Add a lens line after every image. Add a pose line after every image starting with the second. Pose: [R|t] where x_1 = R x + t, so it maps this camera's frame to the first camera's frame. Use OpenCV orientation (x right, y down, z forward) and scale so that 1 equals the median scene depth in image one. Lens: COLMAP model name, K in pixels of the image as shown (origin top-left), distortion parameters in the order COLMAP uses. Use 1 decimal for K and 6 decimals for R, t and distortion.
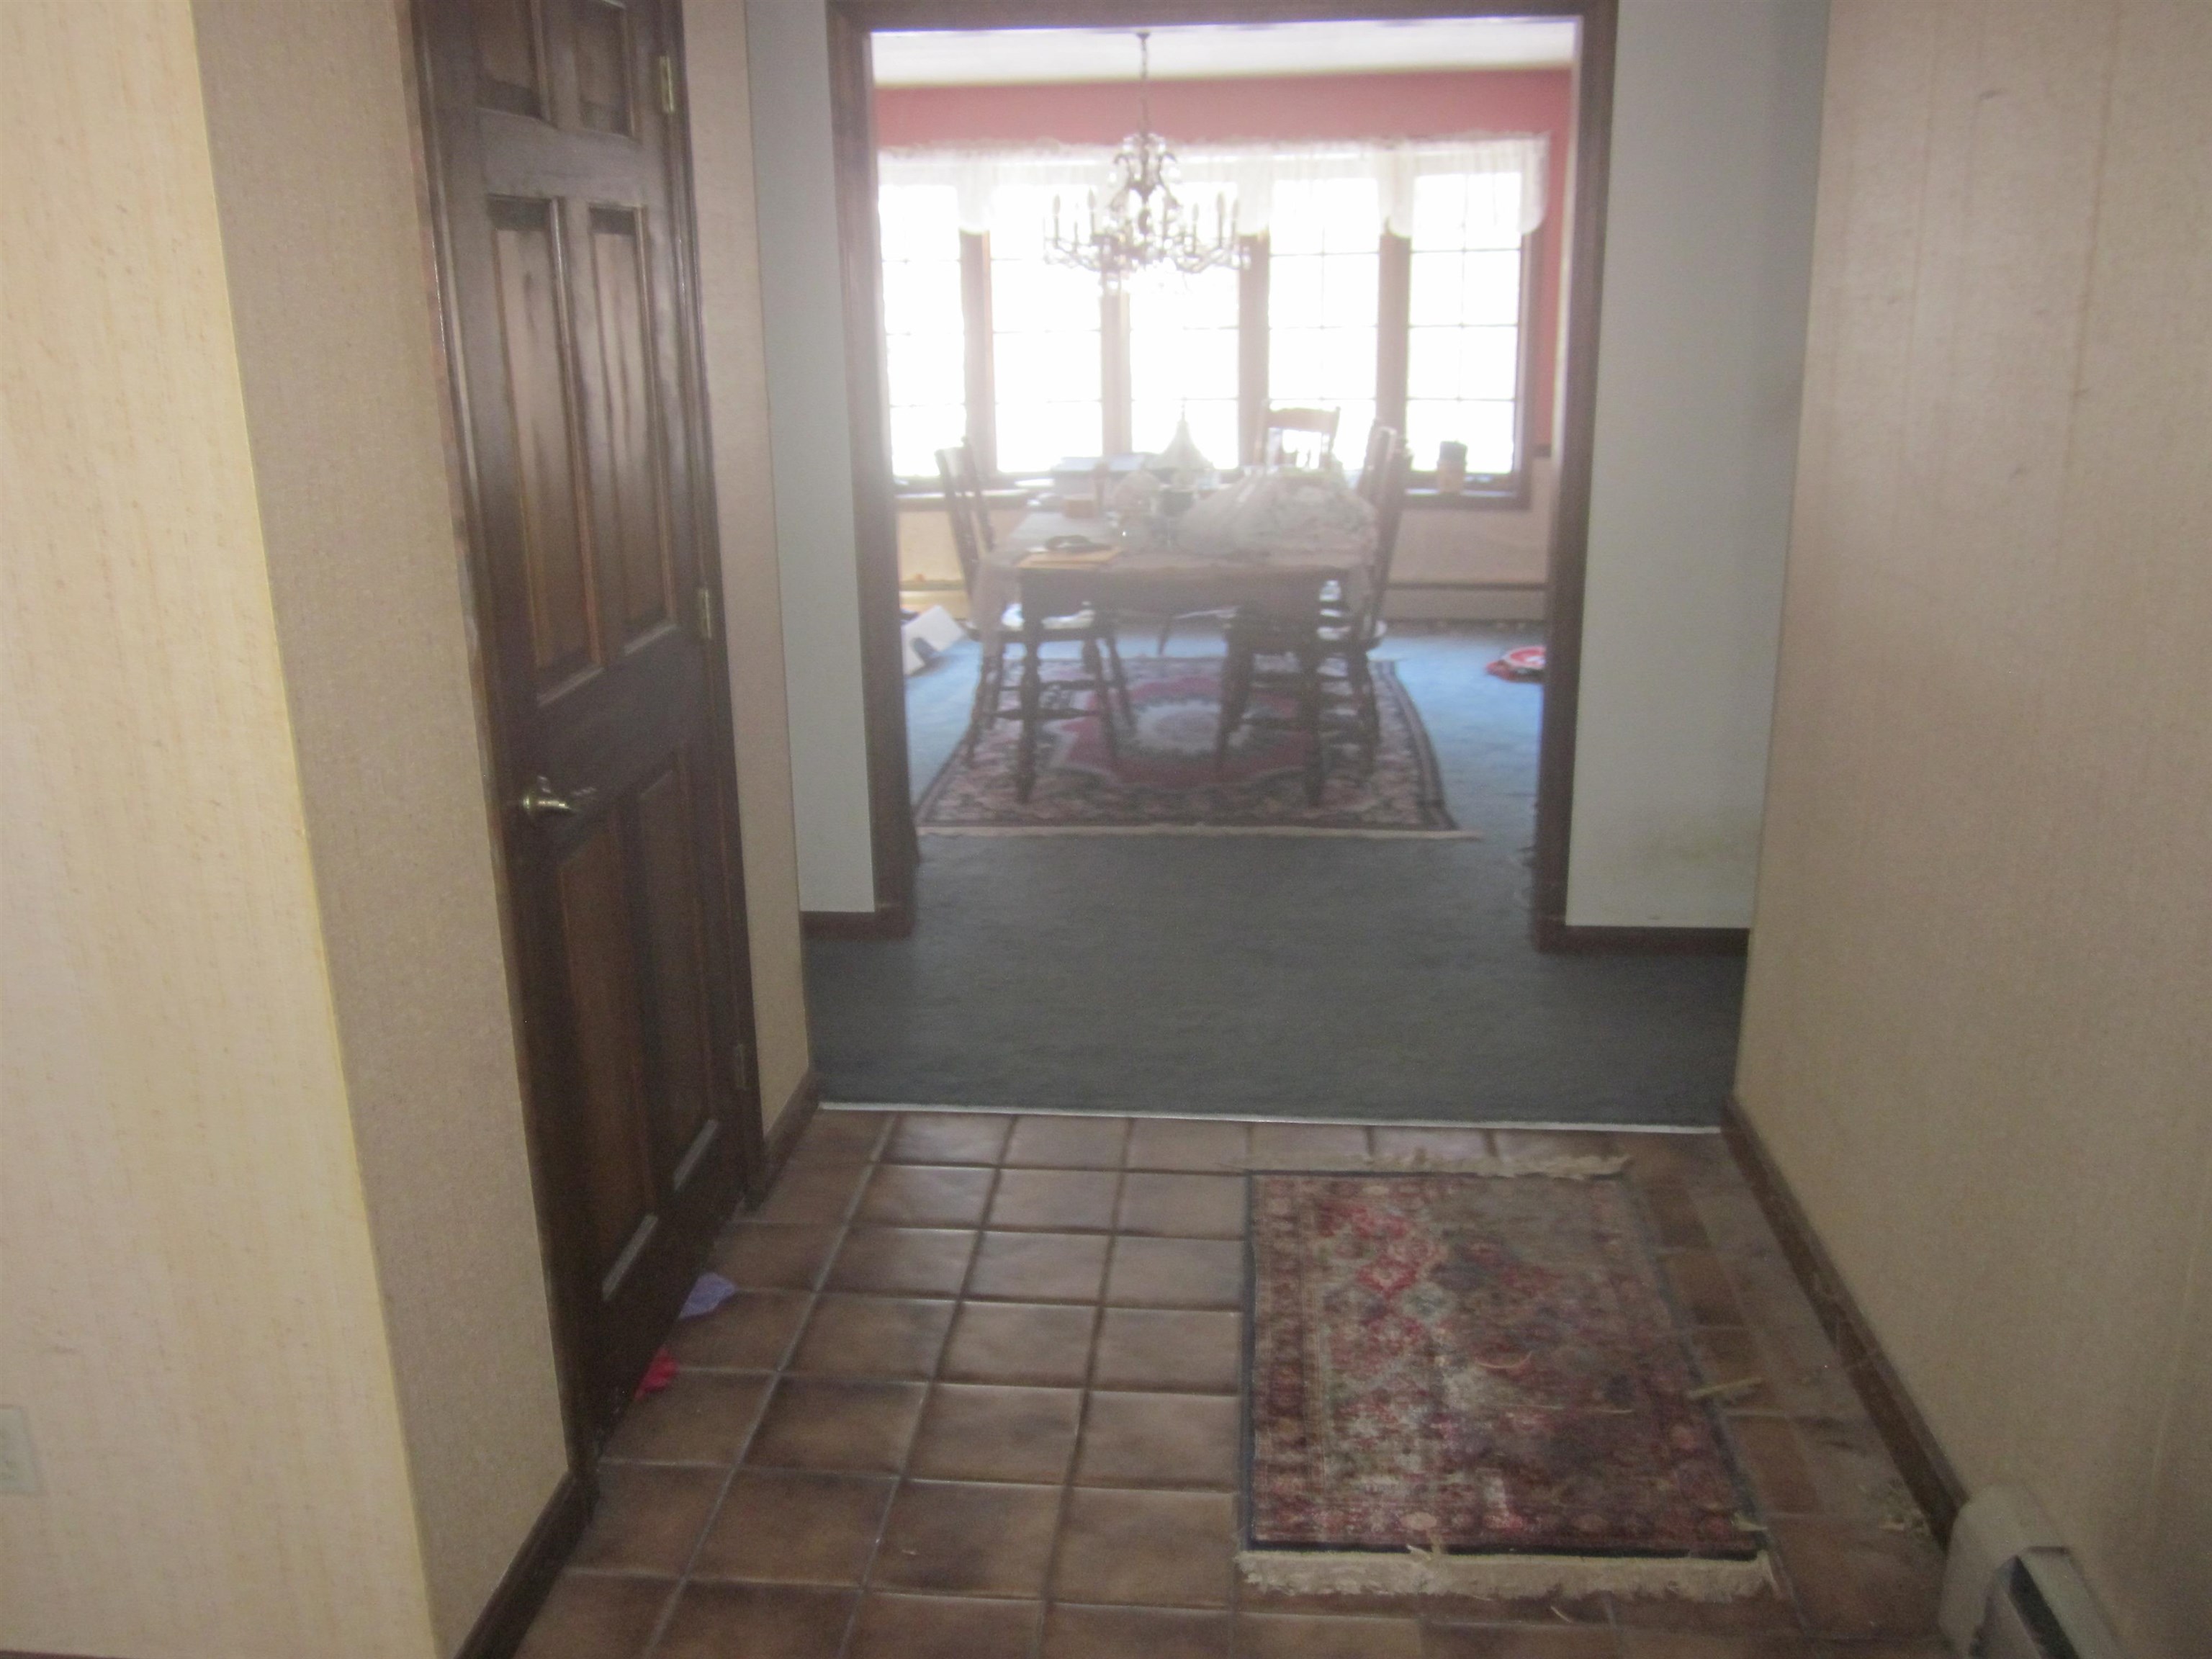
lens RADIAL K [[1849.8, 0, 1144.1], [0, 1849.8, 838.0], [0, 0, 1]] dist [-0.050317, -0.007945]
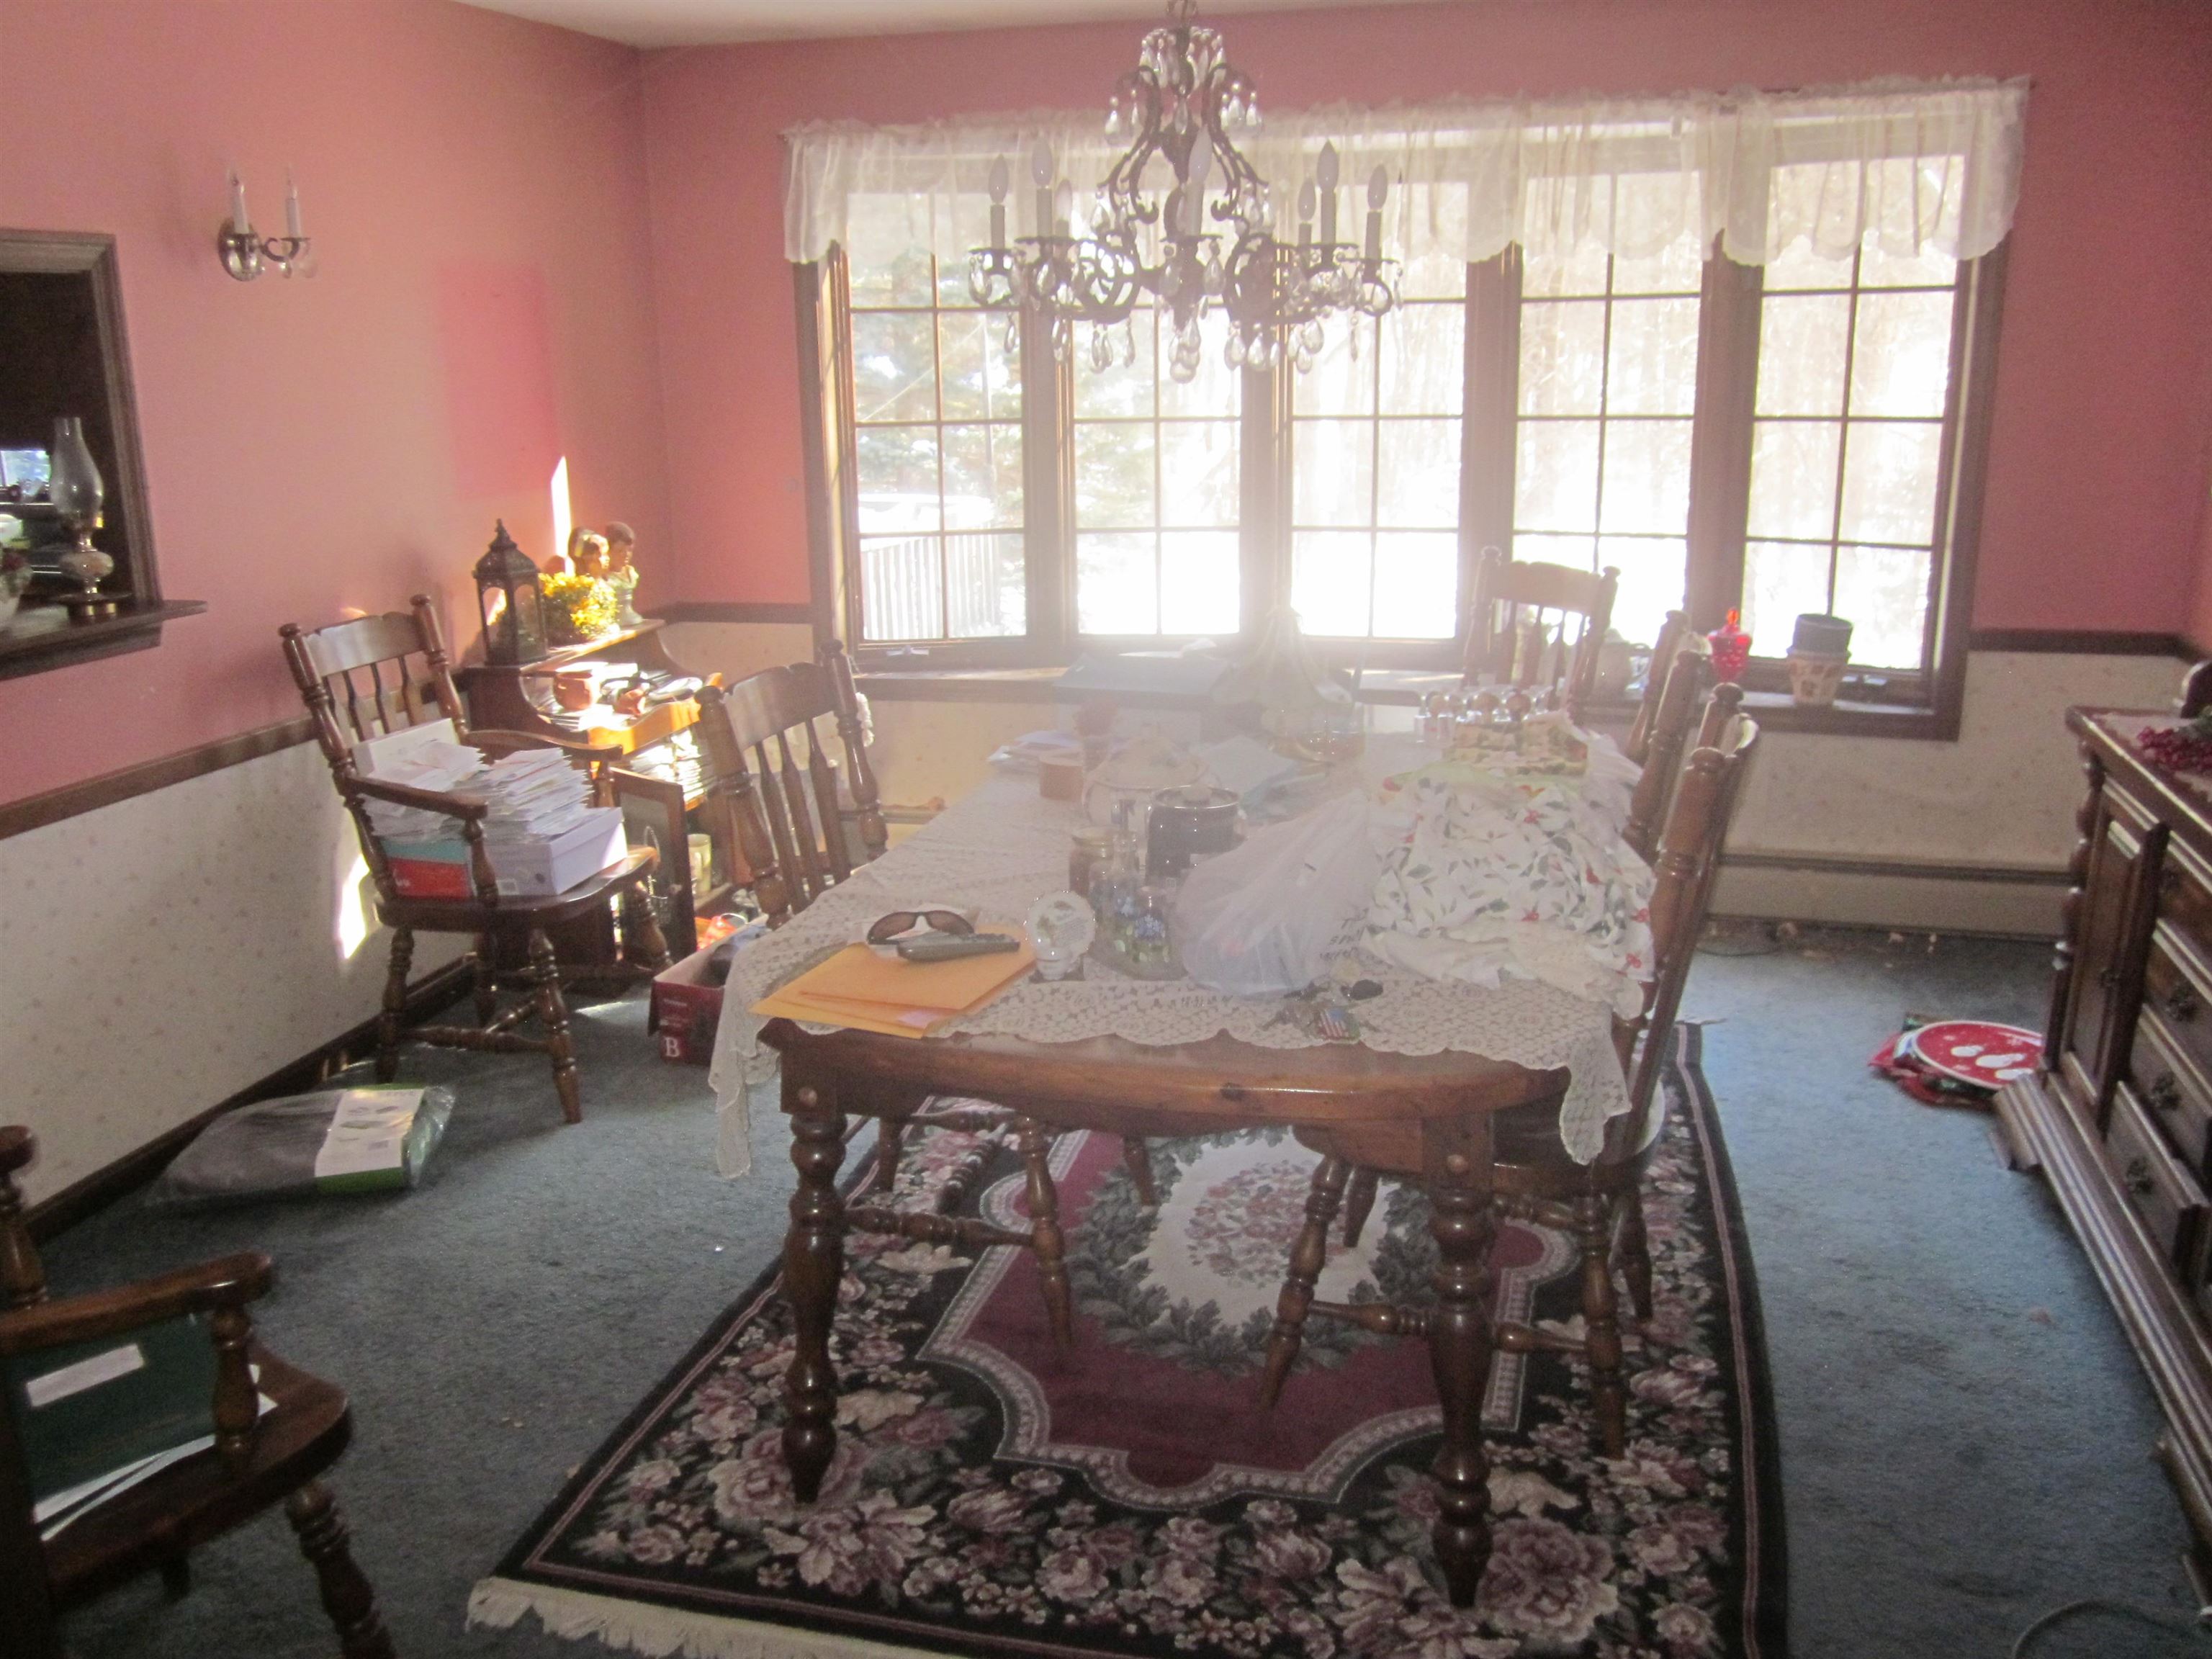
lens RADIAL K [[1849.8, 0, 1144.1], [0, 1849.8, 838.0], [0, 0, 1]] dist [-0.050317, -0.007945]
pose [[0.984028, 0.040935, -0.173242, 0.063873], [-0.048048, 0.998157, -0.037061, -0.123680], [0.171406, 0.044793, 0.984182, 0.427307]]
